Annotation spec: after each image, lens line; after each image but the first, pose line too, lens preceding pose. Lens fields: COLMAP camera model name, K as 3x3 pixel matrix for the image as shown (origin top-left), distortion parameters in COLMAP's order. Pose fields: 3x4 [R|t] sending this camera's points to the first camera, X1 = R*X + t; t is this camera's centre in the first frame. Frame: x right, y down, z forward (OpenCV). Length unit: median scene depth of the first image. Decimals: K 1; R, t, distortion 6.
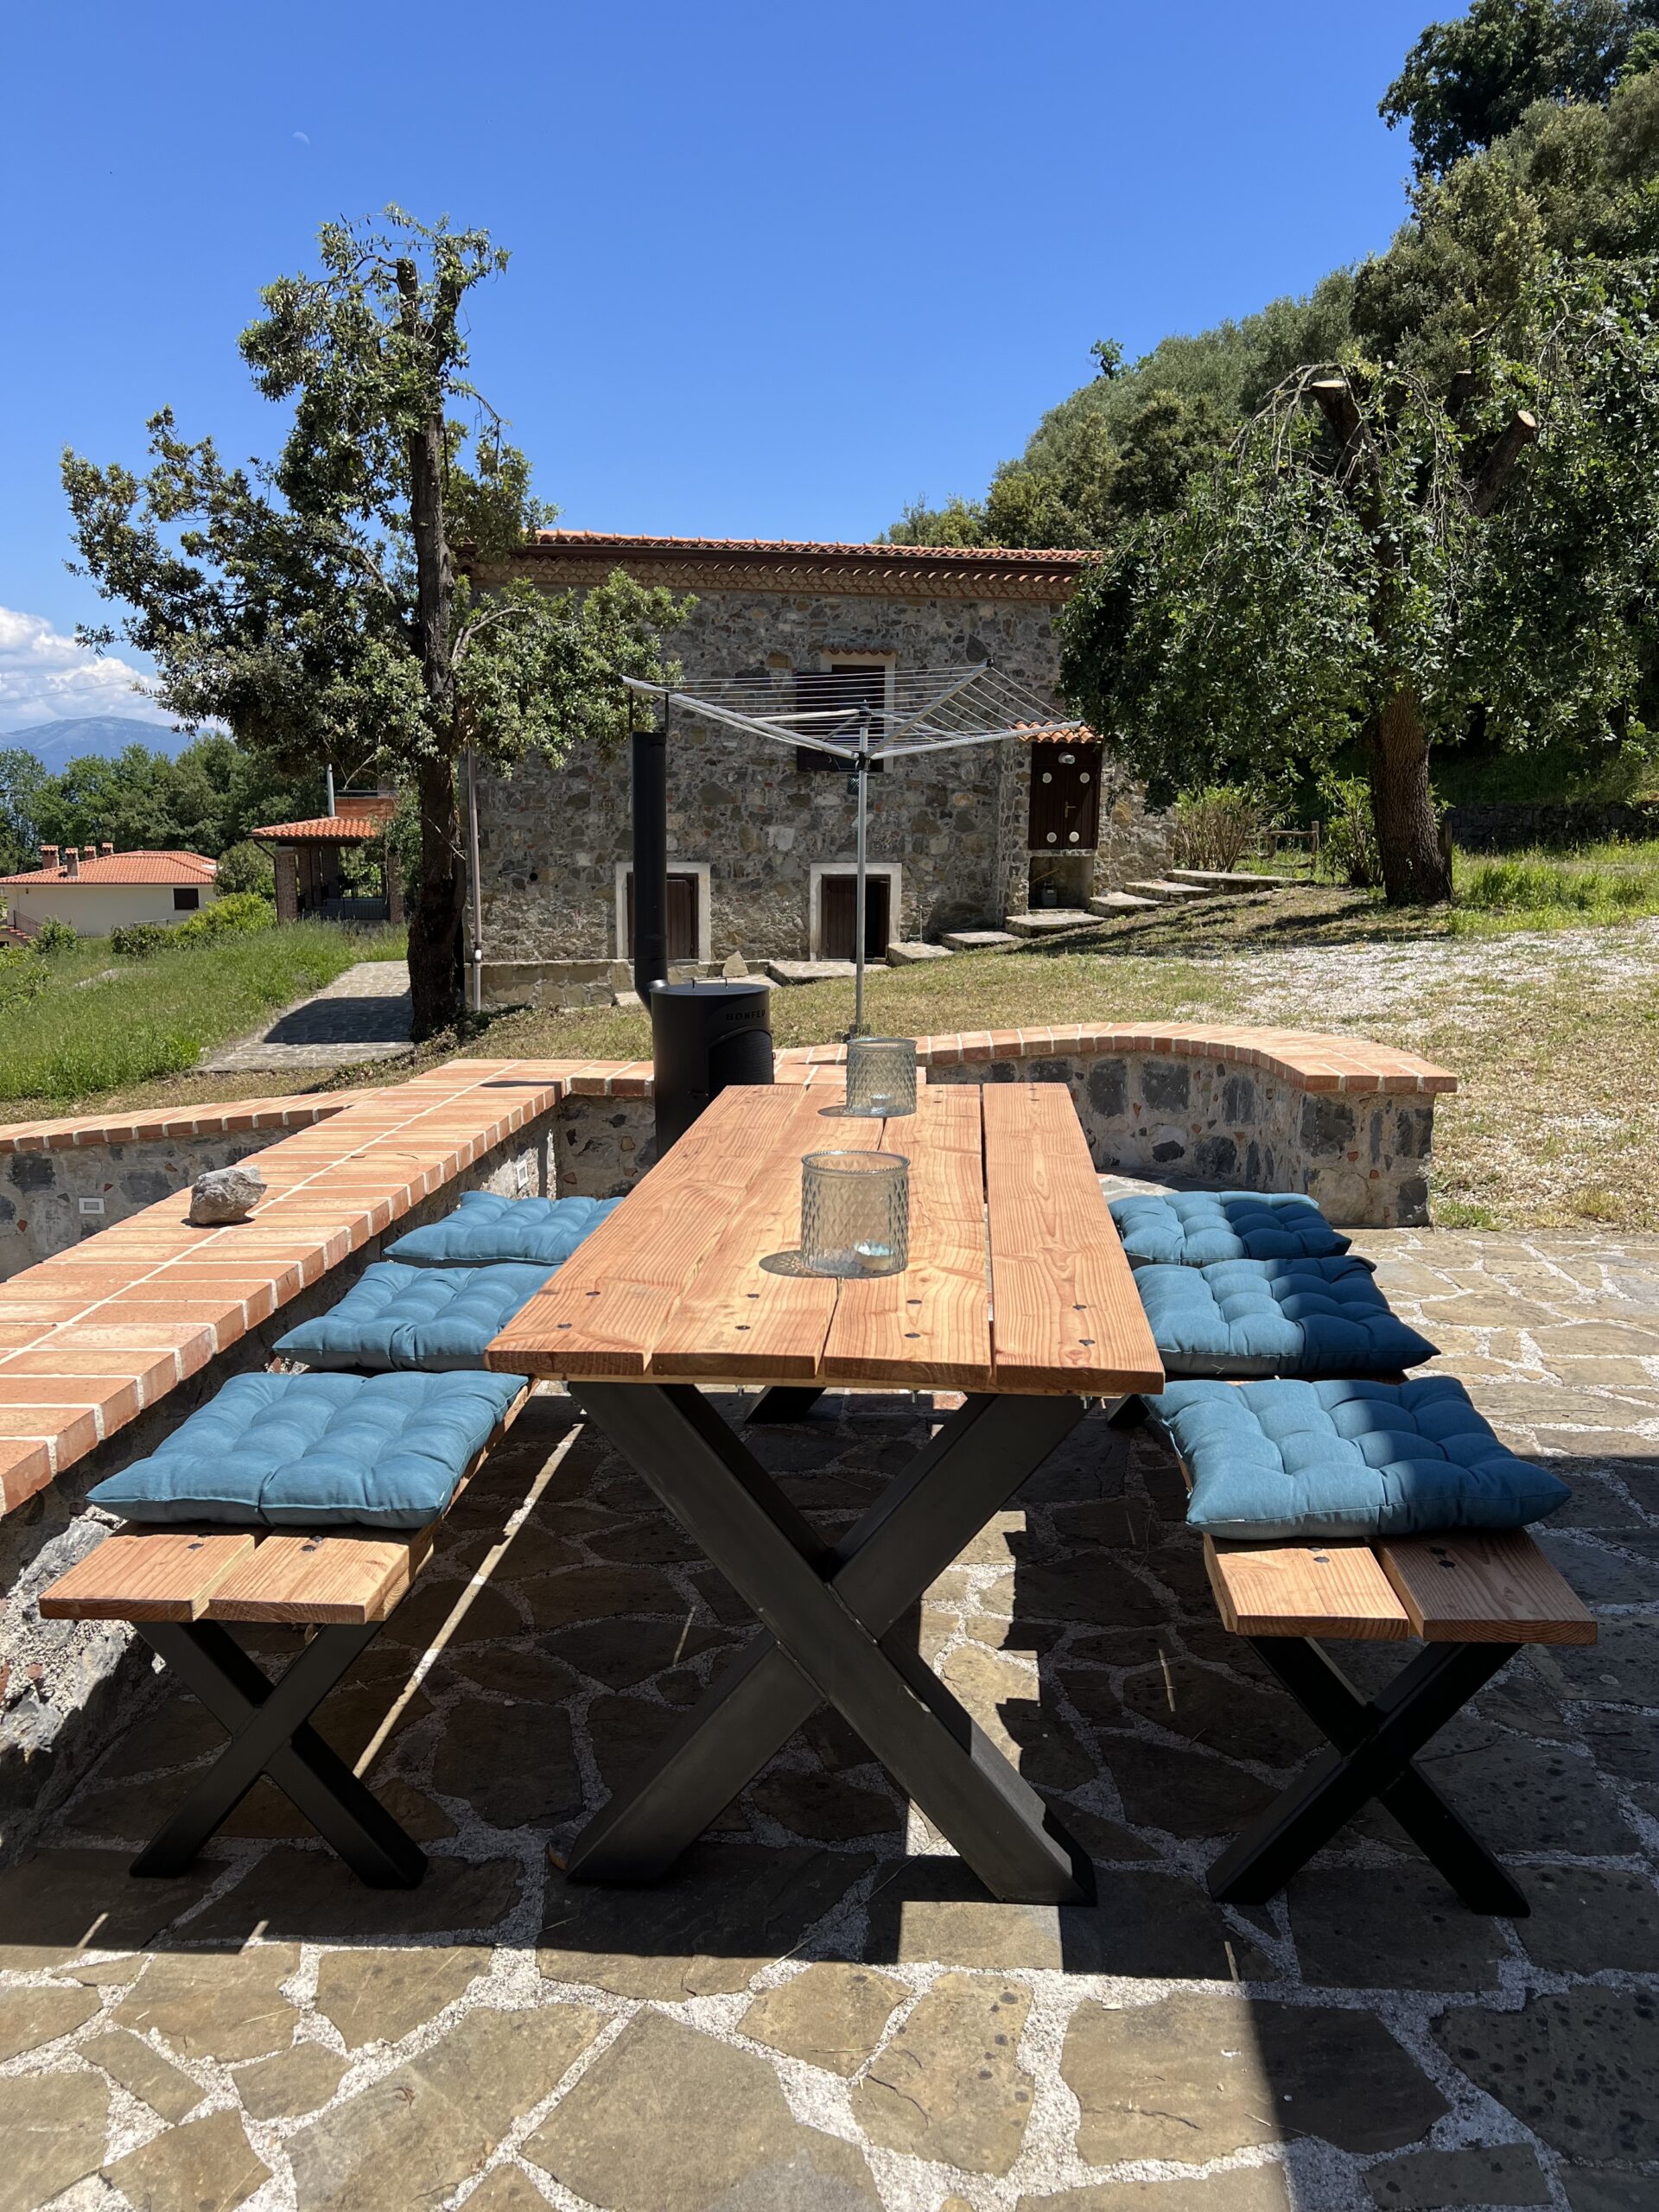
lens RADIAL K [[1649.2, 0, 817.9], [0, 1649.2, 1125.5], [0, 0, 1]] dist [0.060289, -0.069759]
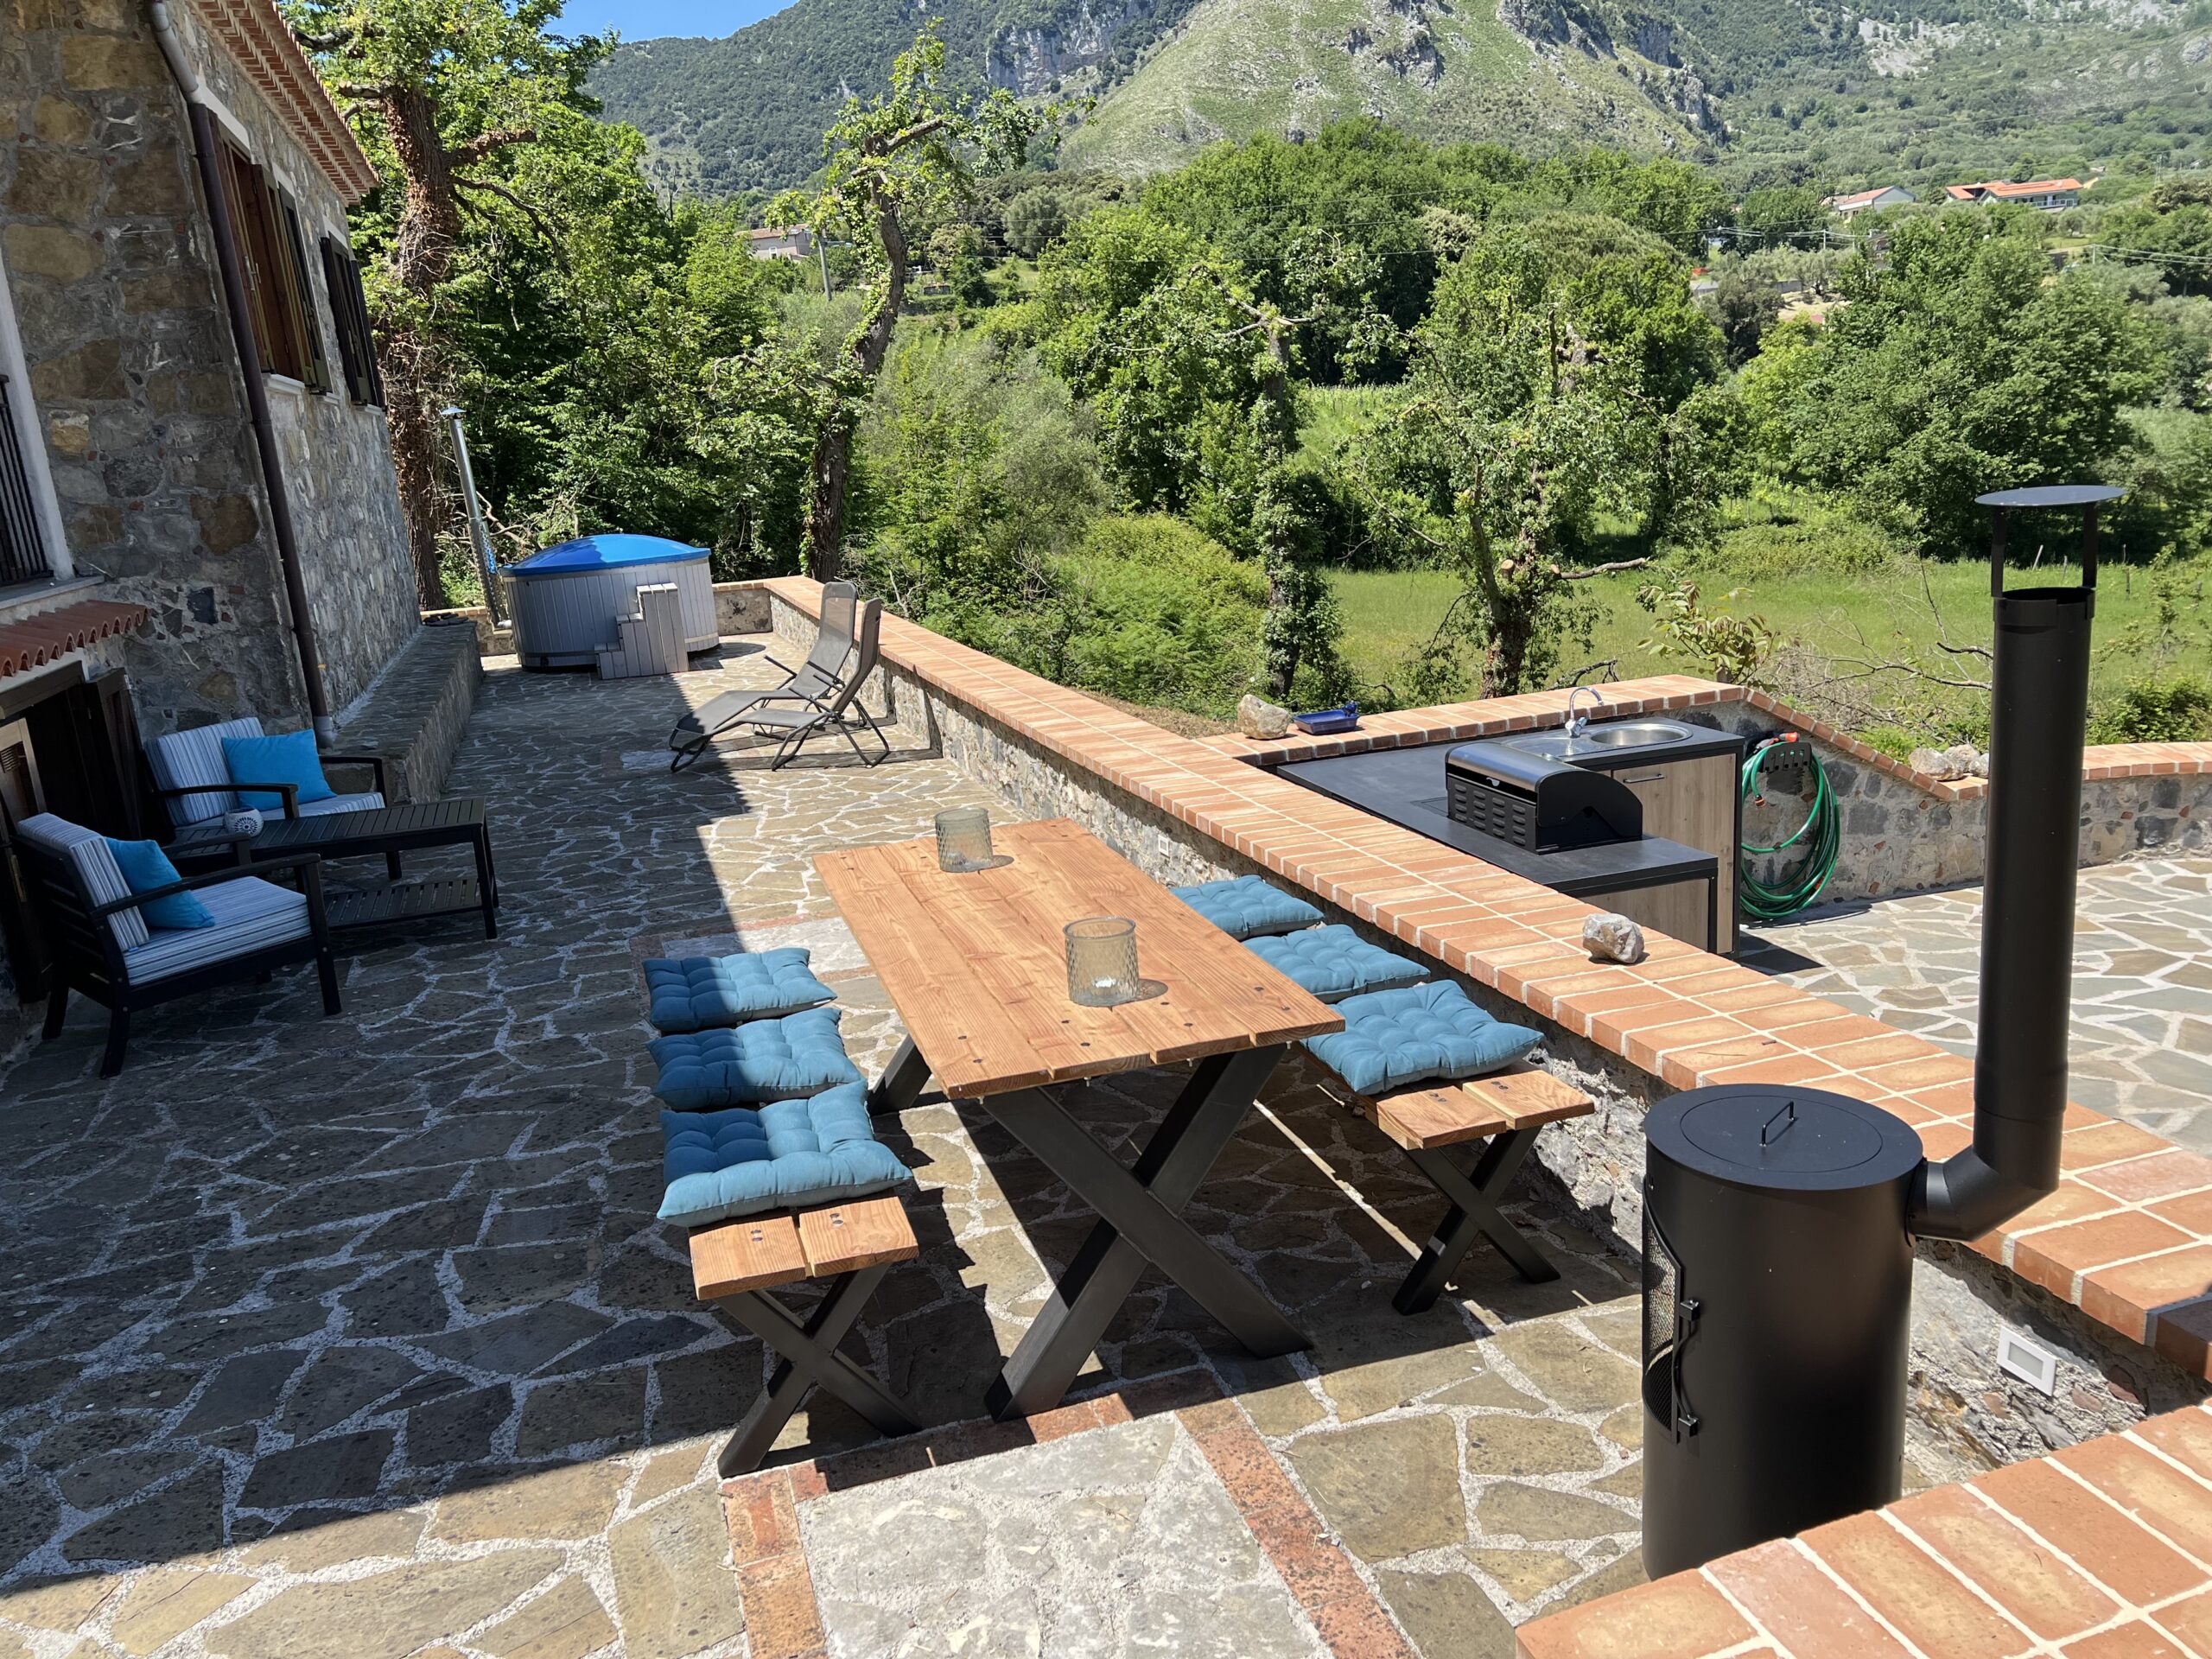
lens RADIAL K [[1649.2, 0, 1101.7], [0, 1649.2, 853.2], [0, 0, 1]] dist [0.060289, -0.069759]
pose [[-0.923176, 0.165949, -0.346710, 0.062634], [0.008647, 0.910740, 0.412890, -0.083788], [0.384281, 0.378172, -0.842208, 0.305910]]
